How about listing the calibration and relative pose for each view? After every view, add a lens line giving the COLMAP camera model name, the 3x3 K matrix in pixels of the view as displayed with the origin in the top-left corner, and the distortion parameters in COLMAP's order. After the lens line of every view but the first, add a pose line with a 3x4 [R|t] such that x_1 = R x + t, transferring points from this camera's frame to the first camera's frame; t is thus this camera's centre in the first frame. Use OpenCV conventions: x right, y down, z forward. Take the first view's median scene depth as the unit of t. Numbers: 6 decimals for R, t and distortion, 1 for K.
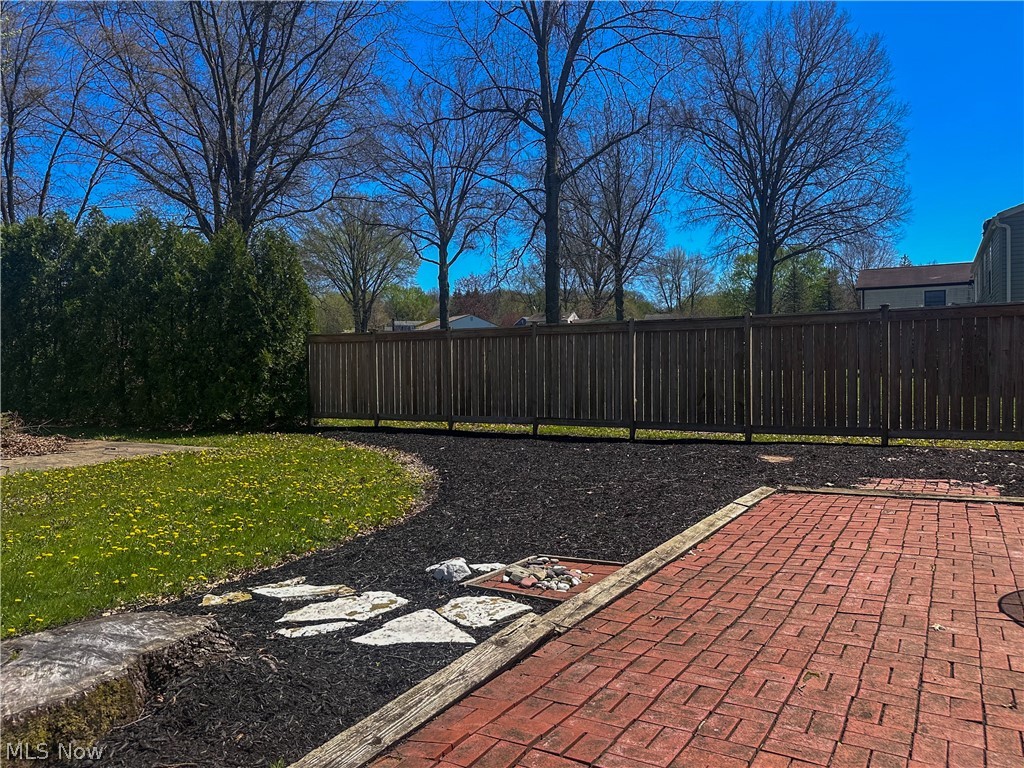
lens RADIAL K [[757.3, 0, 512.0], [0, 757.3, 384.0], [0, 0, 1]] dist [0.068893, -0.092297]
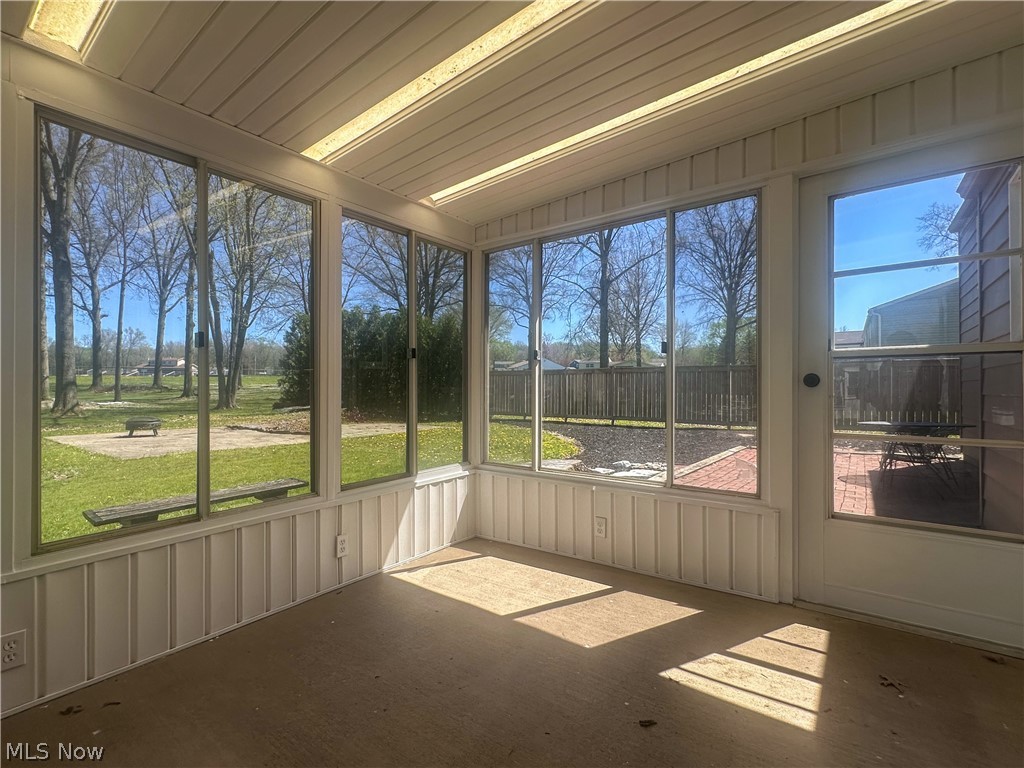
lens RADIAL K [[527.2, 0, 484.1], [0, 527.2, 386.5], [0, 0, 1]] dist [-0.000609, 0.000809]
pose [[0.994137, 0.015524, -0.107011, -0.069250], [-0.018774, 0.999391, -0.029430, 0.006696], [0.106489, 0.031266, 0.993822, -0.167414]]
